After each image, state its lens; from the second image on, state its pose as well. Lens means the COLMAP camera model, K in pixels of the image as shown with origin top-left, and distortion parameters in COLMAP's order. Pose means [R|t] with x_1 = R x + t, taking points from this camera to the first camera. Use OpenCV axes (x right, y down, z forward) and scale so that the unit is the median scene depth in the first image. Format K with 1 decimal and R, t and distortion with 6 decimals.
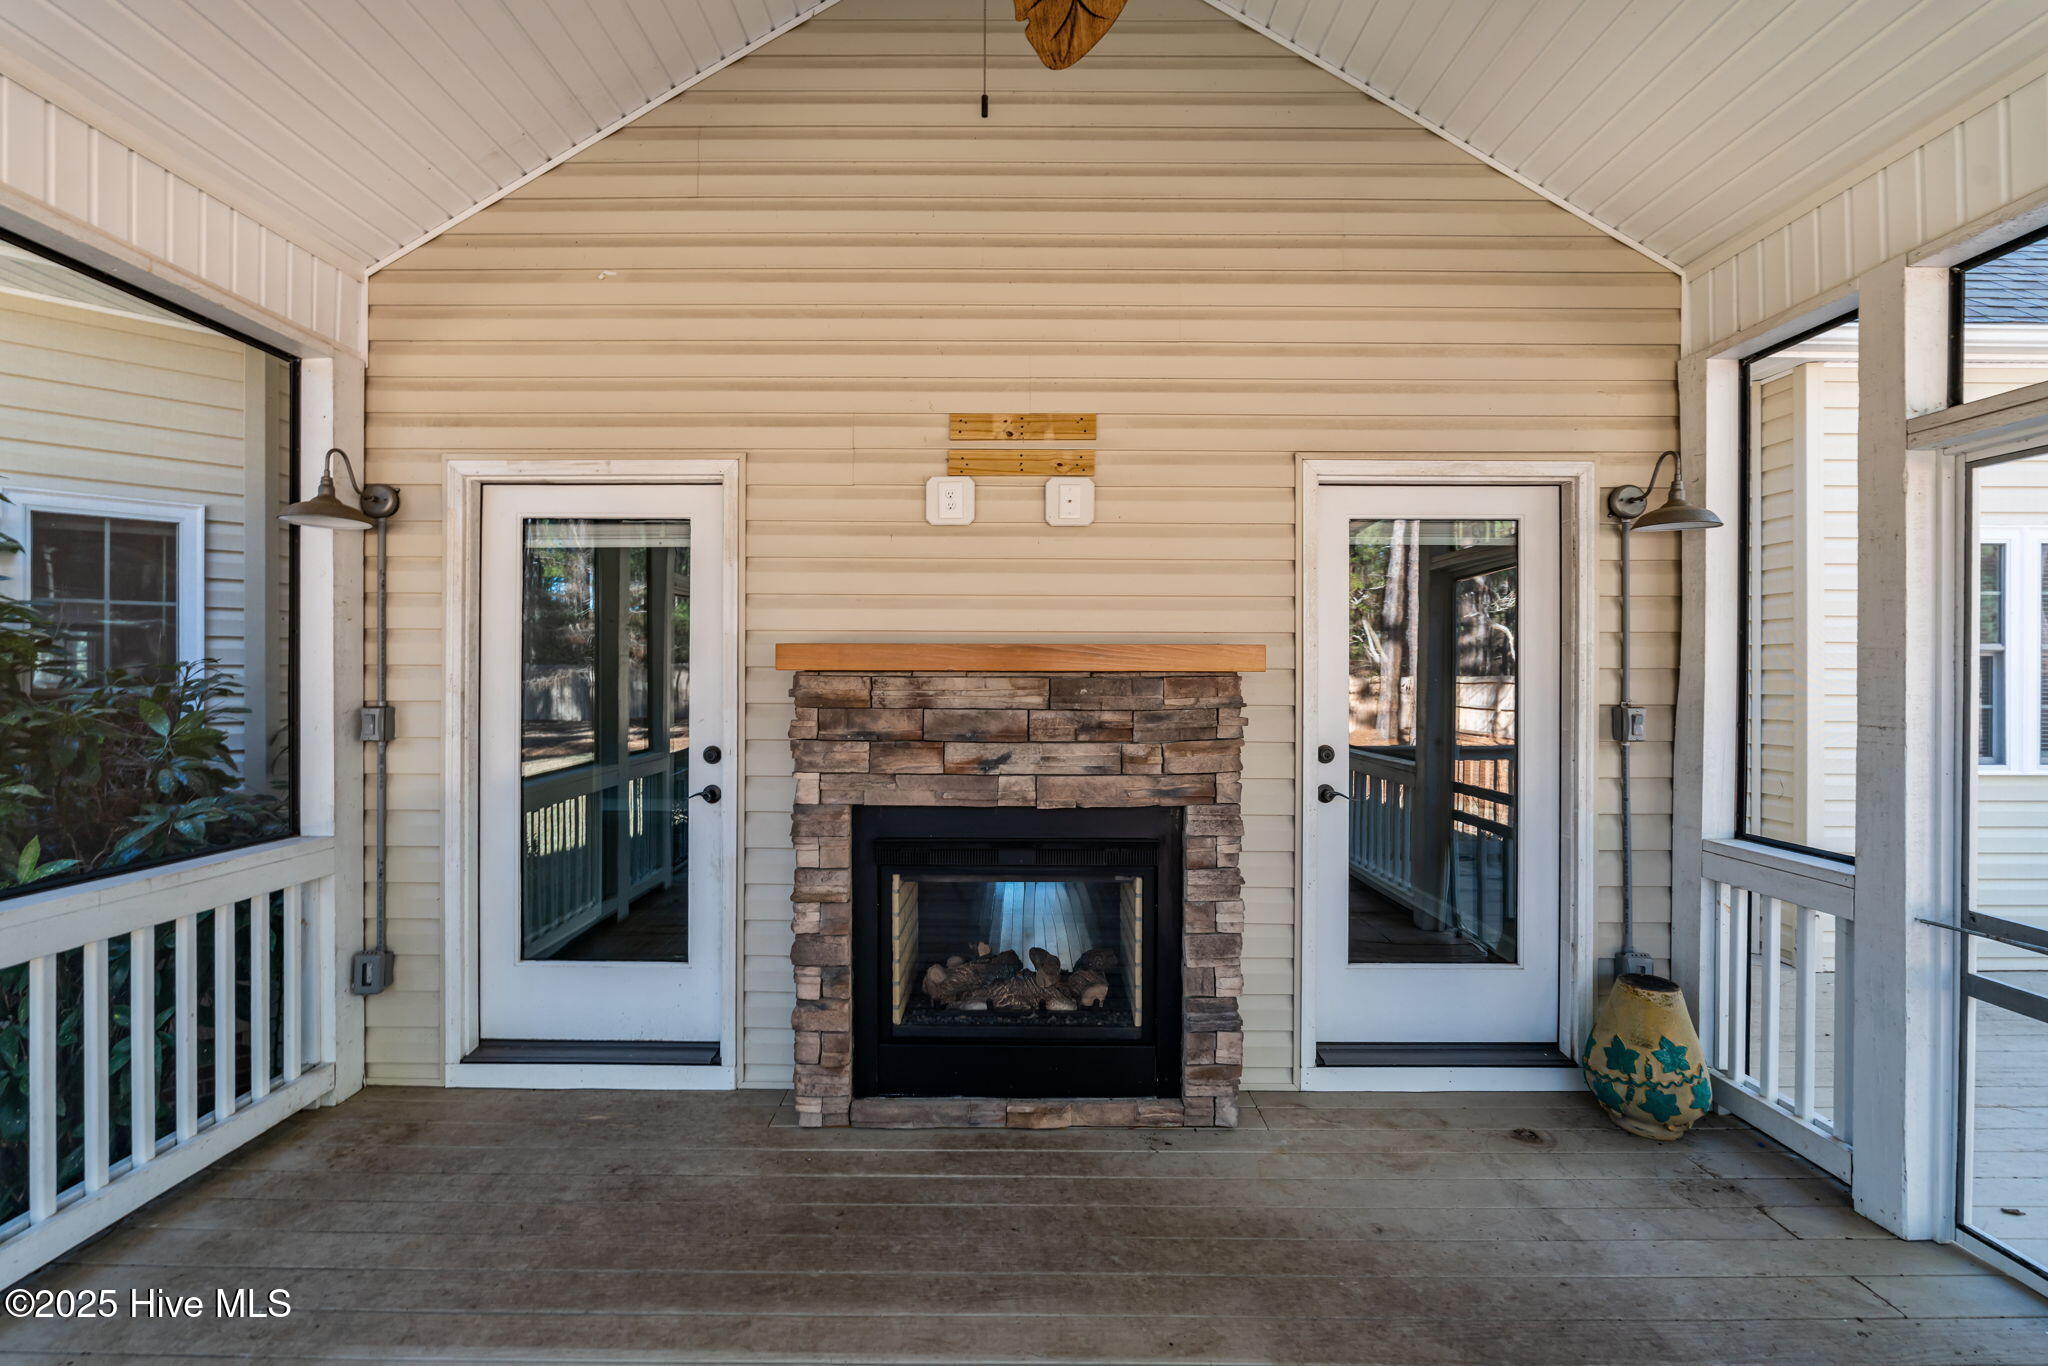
lens RADIAL K [[903.6, 0, 1020.5], [0, 903.6, 666.6], [0, 0, 1]] dist [-0.004319, 0.000201]
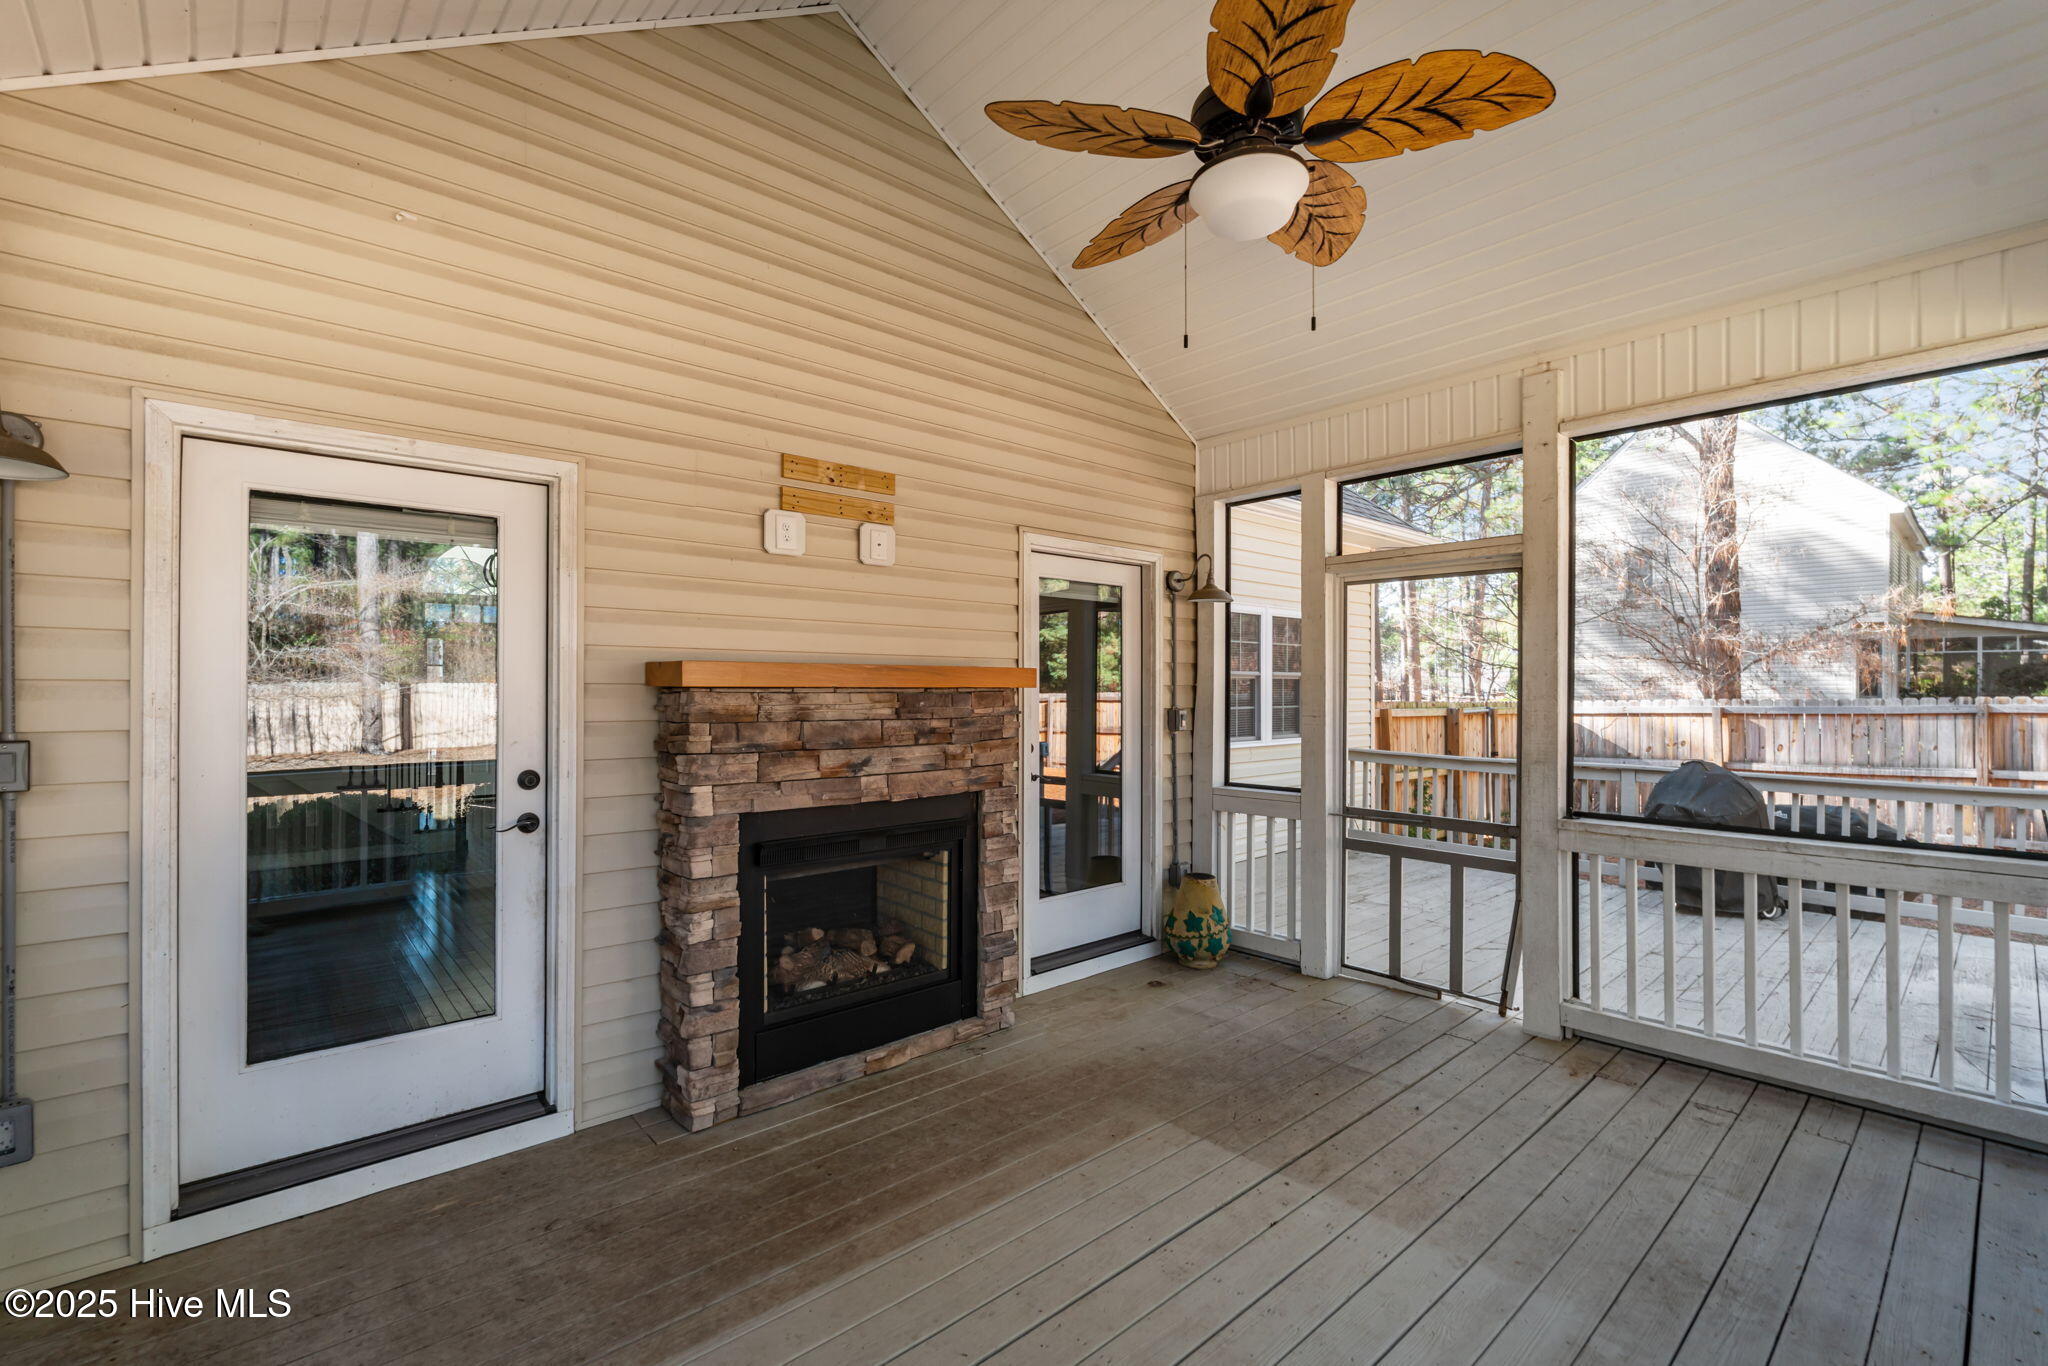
lens RADIAL K [[899.4, 0, 1024.0], [0, 899.4, 683.0], [0, 0, 1]] dist [-0.001129, 0.000106]
pose [[0.745858, 0.002128, 0.666102, -0.643019], [-0.001828, 0.999998, -0.001148, 0.000154], [-0.666103, -0.000361, 0.745860, -0.011403]]
